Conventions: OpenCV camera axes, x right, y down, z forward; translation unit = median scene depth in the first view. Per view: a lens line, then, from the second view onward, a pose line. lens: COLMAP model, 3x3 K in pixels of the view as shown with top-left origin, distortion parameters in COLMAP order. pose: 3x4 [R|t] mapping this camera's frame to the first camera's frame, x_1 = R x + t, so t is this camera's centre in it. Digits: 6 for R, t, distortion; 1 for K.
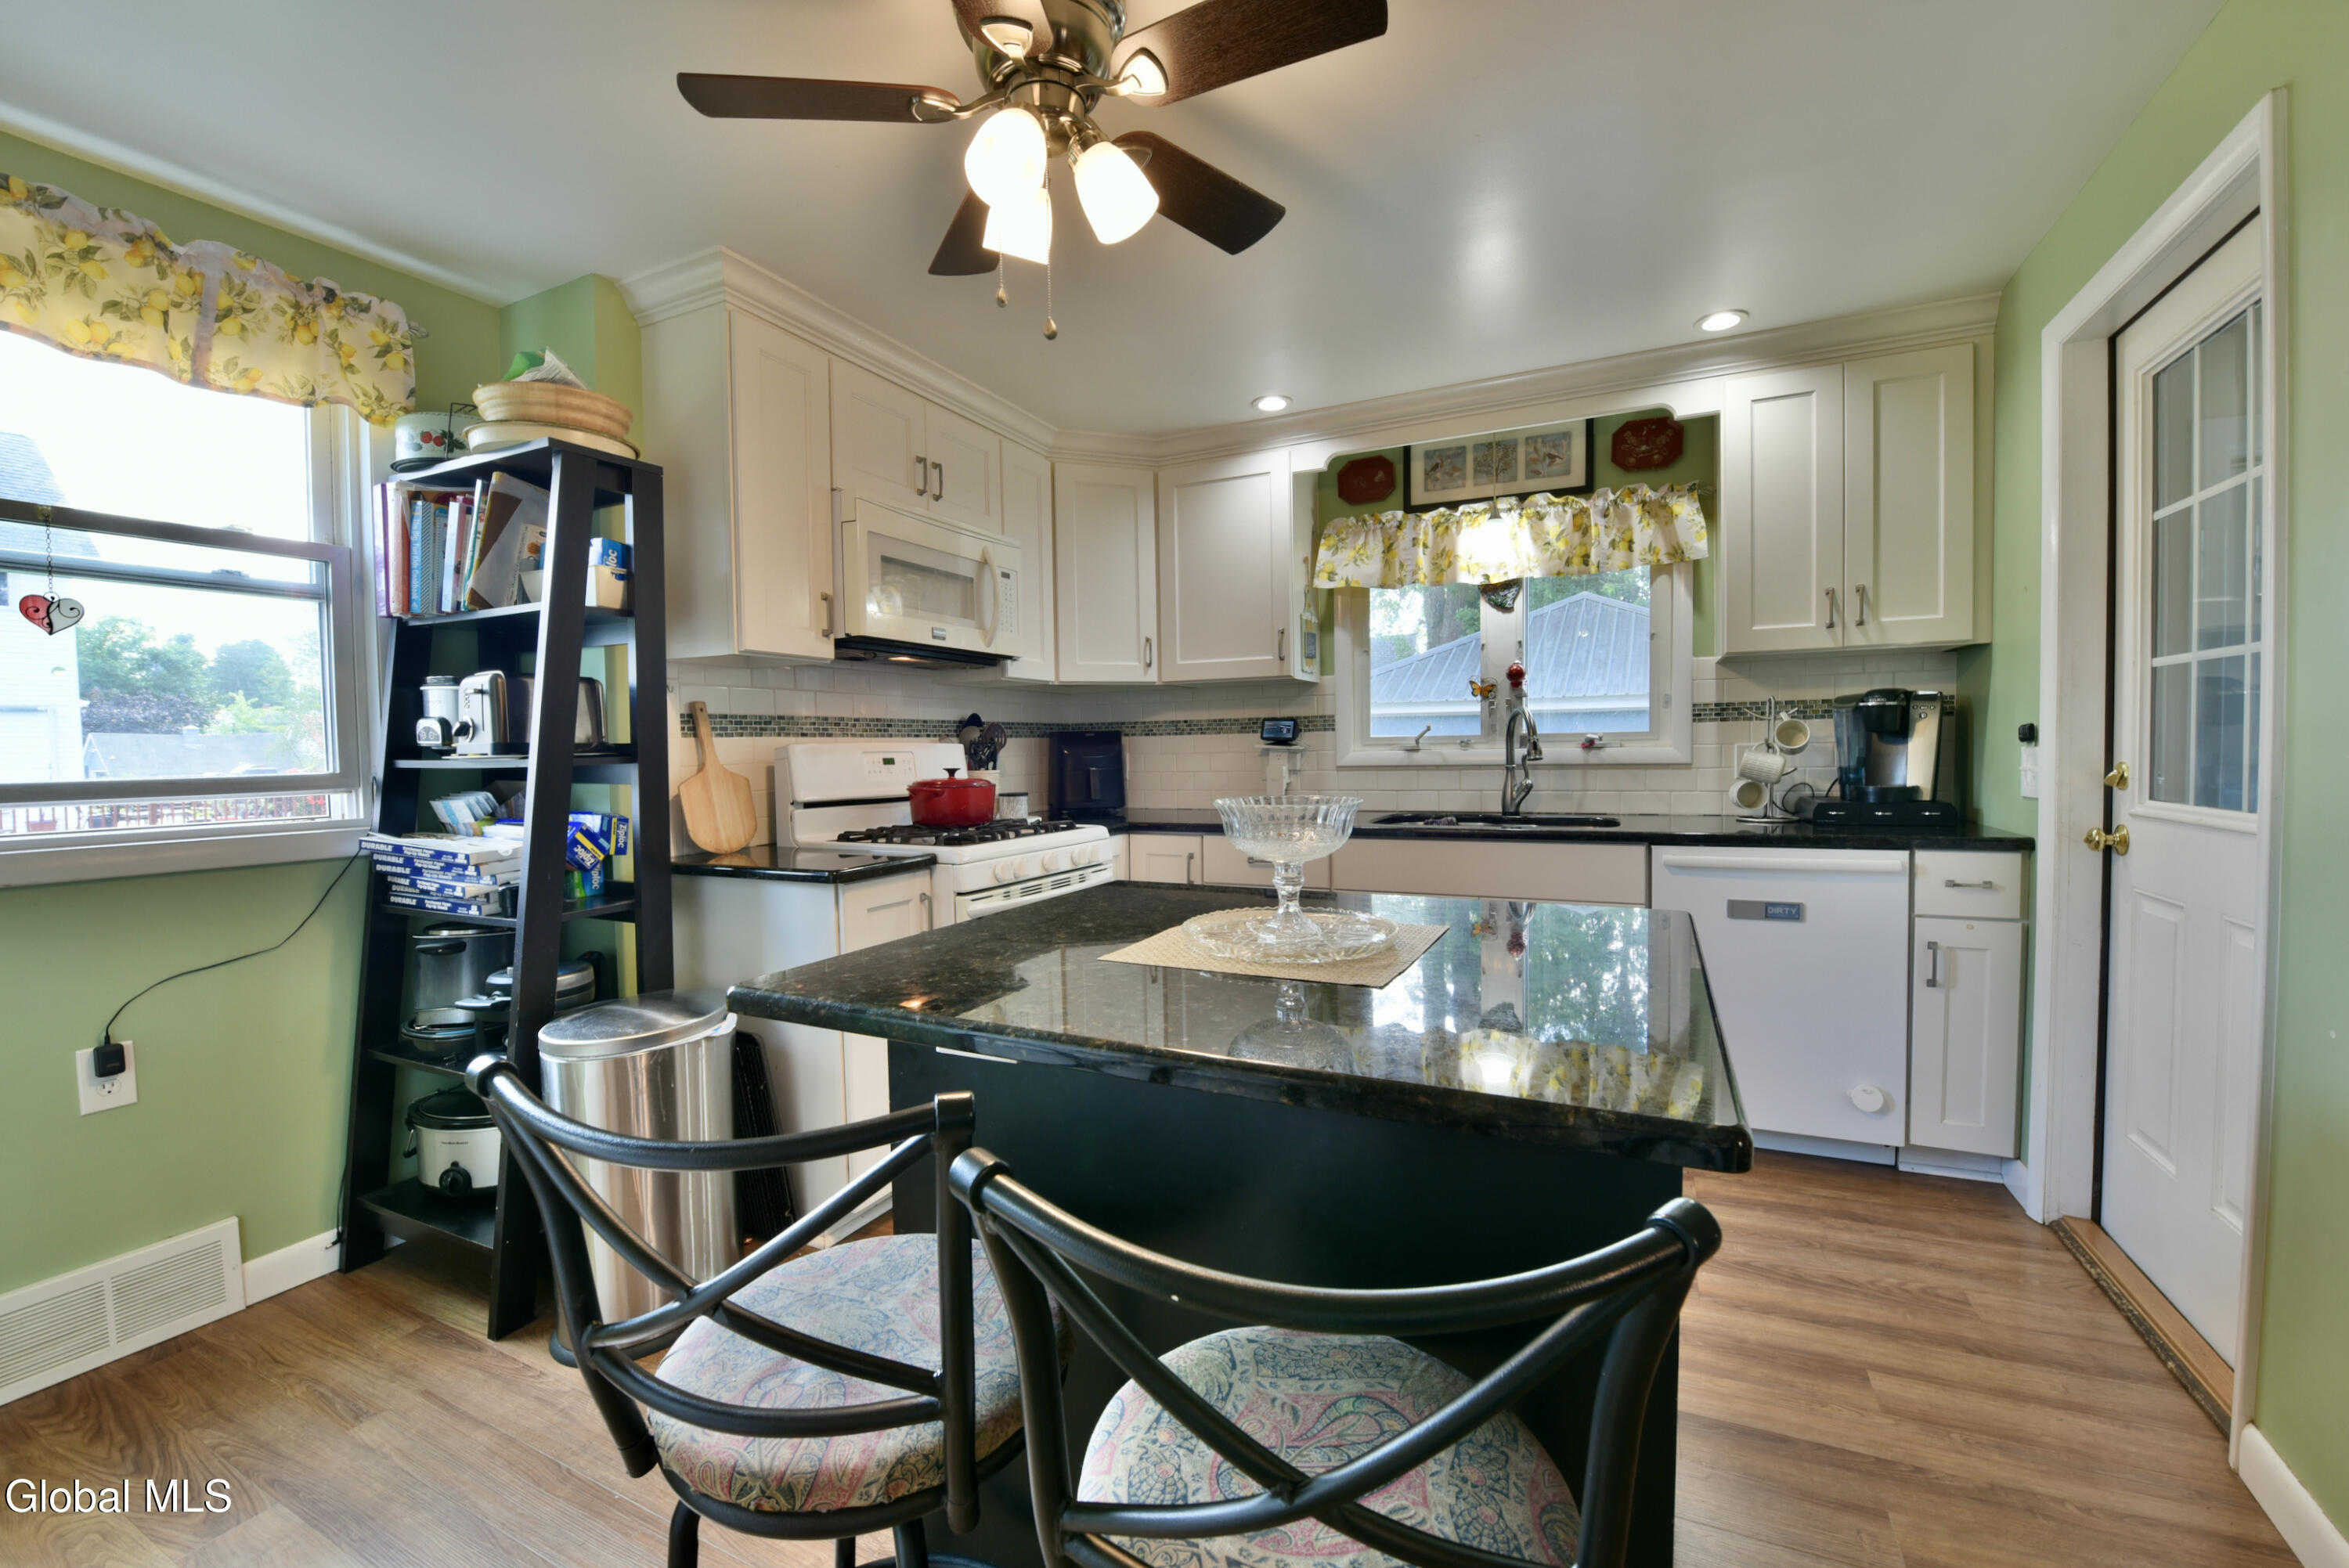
lens RADIAL K [[948.7, 0, 1169.5], [0, 948.7, 785.3], [0, 0, 1]] dist [-0.018433, -0.001203]
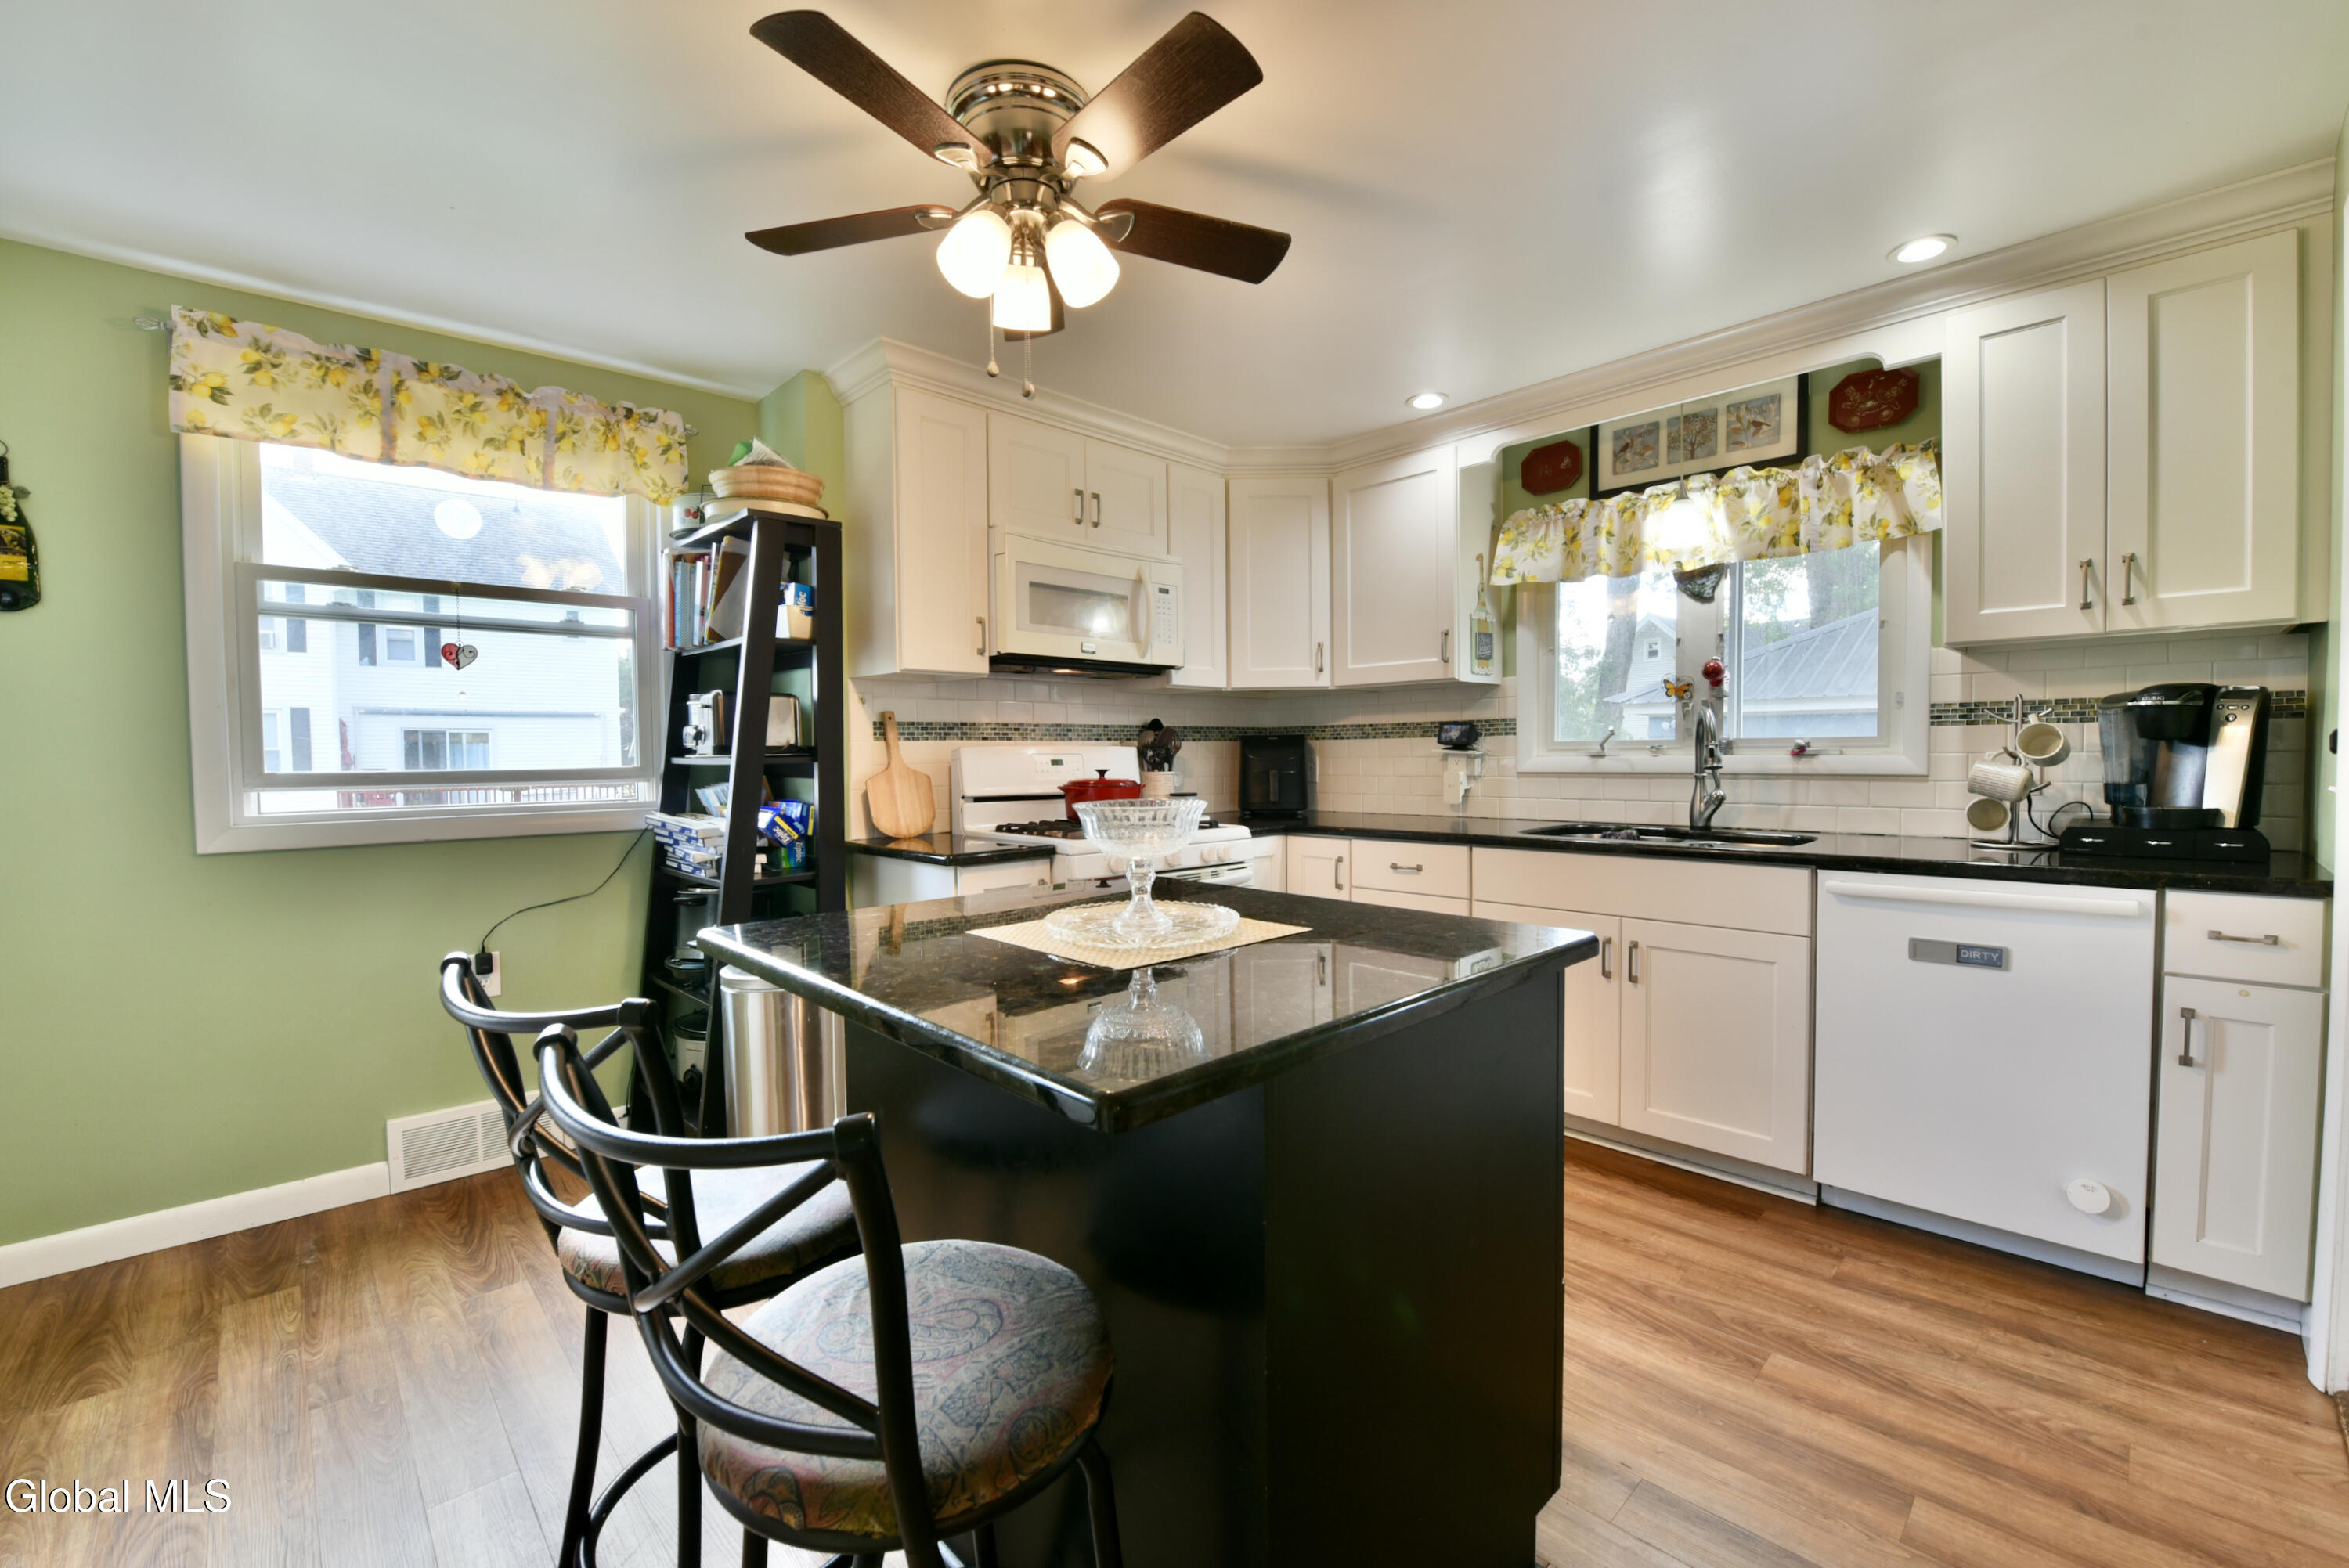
lens RADIAL K [[960.9, 0, 1180.8], [0, 960.9, 785.1], [0, 0, 1]] dist [-0.011957, -0.004436]
pose [[0.939945, 0.018807, -0.340808, 0.226843], [-0.019059, 0.999815, 0.002608, -0.003993], [0.340794, 0.004044, 0.940129, -0.019626]]
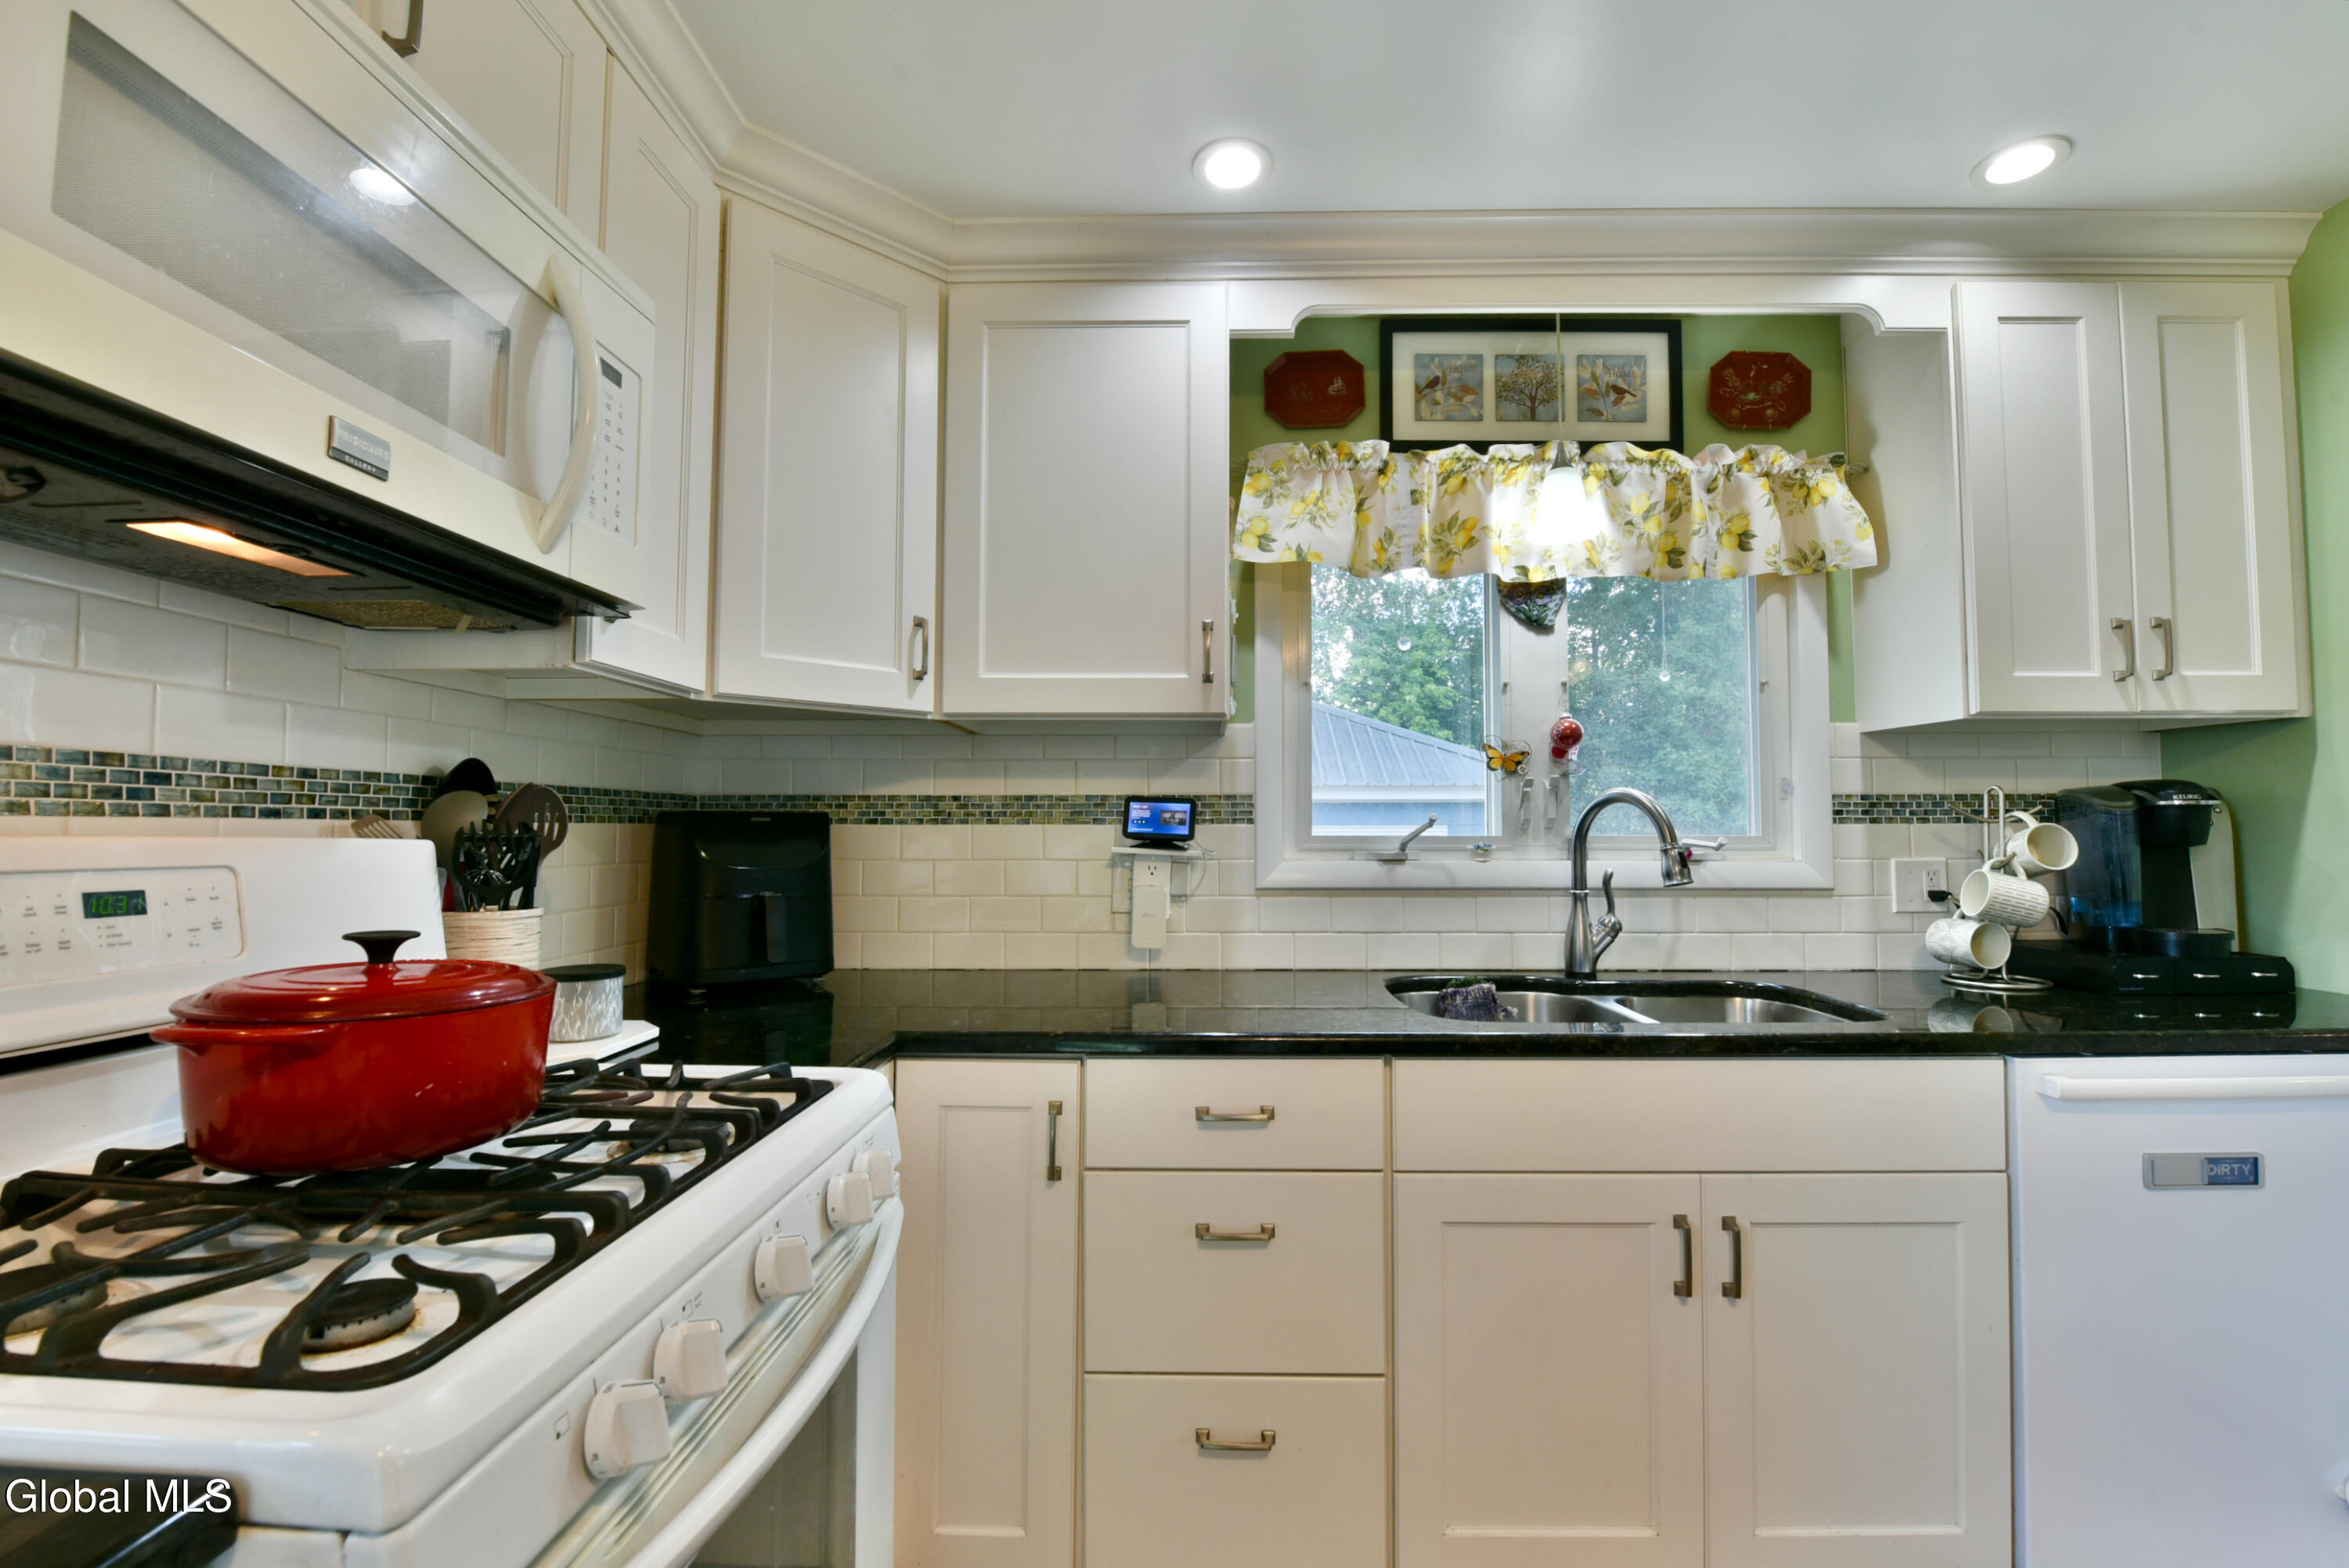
lens RADIAL K [[995.2, 0, 1173.1], [0, 995.2, 785.6], [0, 0, 1]] dist [-0.011827, -0.005533]
pose [[0.907959, 0.037288, 0.417398, -0.133227], [-0.000503, 0.996130, -0.087895, -0.034587], [-0.419060, 0.079595, 0.904463, 0.601081]]
